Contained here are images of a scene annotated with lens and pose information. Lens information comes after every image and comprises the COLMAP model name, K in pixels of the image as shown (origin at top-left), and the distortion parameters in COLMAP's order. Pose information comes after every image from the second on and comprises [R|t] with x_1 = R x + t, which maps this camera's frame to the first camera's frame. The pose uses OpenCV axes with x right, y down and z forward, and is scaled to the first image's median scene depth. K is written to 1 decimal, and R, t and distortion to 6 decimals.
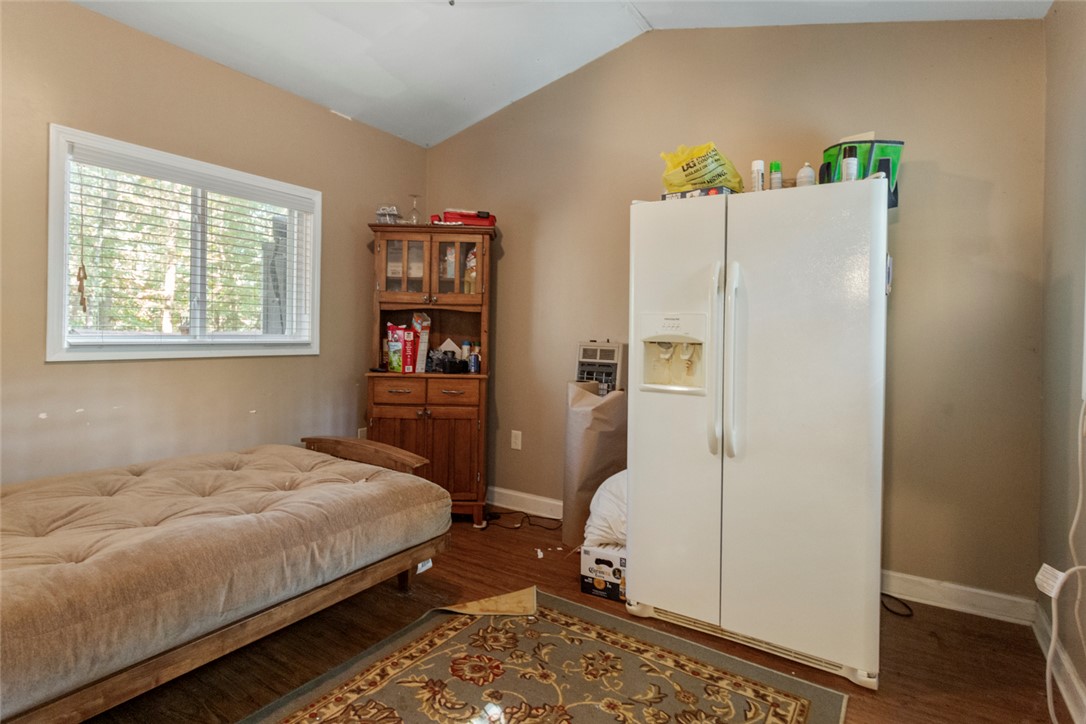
lens RADIAL K [[552.4, 0, 540.5], [0, 552.4, 342.5], [0, 0, 1]] dist [0.003662, -0.000268]
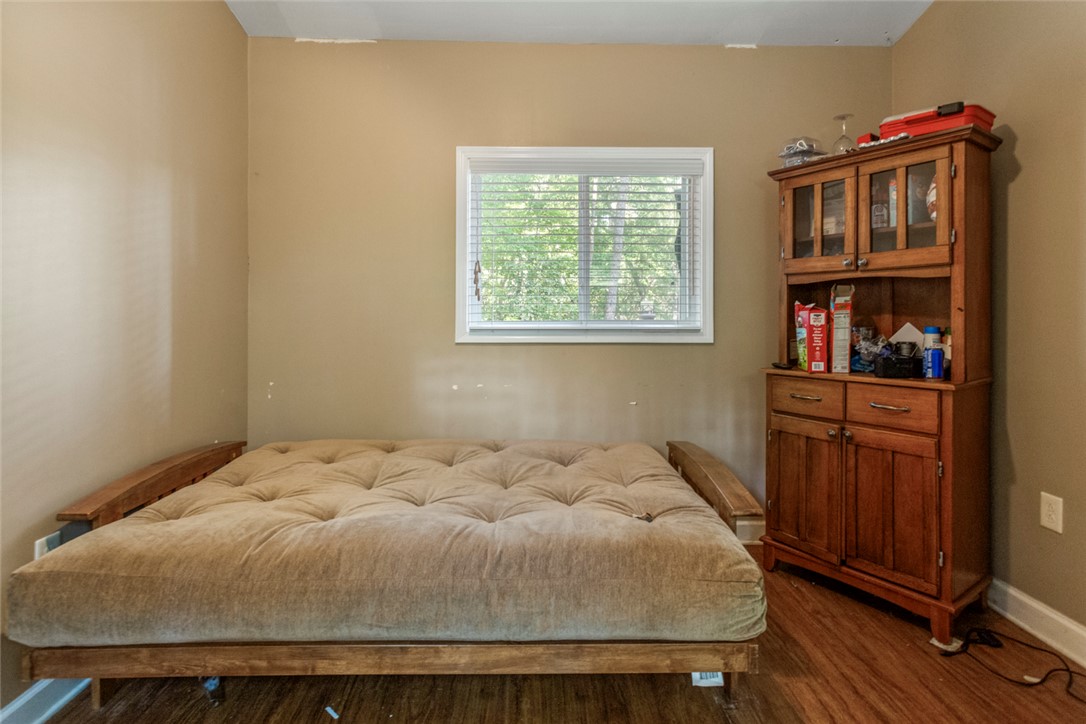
lens RADIAL K [[542.7, 0, 544.1], [0, 542.7, 323.2], [0, 0, 1]] dist [0.003586, 0.000630]
pose [[0.549522, -0.010688, -0.835411, 0.140773], [-0.004862, 0.999860, -0.015990, 0.006035], [0.835465, 0.012849, 0.549393, 0.333825]]
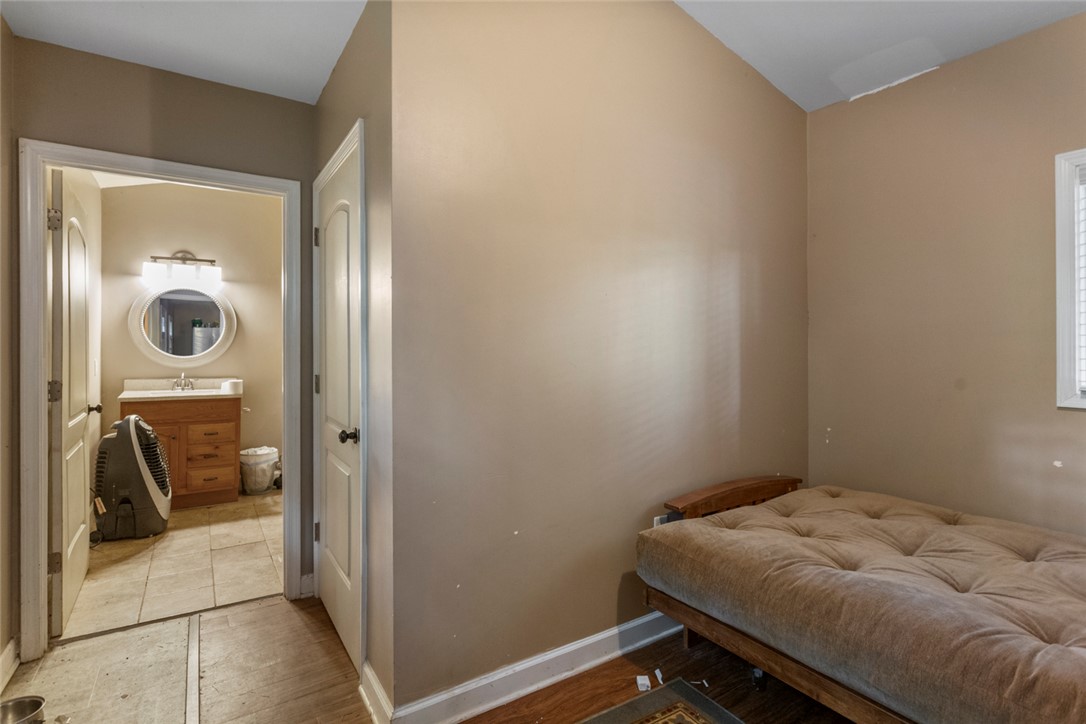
lens RADIAL K [[552.4, 0, 540.5], [0, 552.4, 342.5], [0, 0, 1]] dist [0.003662, -0.000268]
pose [[-0.427986, -0.028392, -0.903339, 0.230596], [-0.025757, 0.999484, -0.019210, -0.022879], [0.903418, 0.015046, -0.428496, 0.399277]]
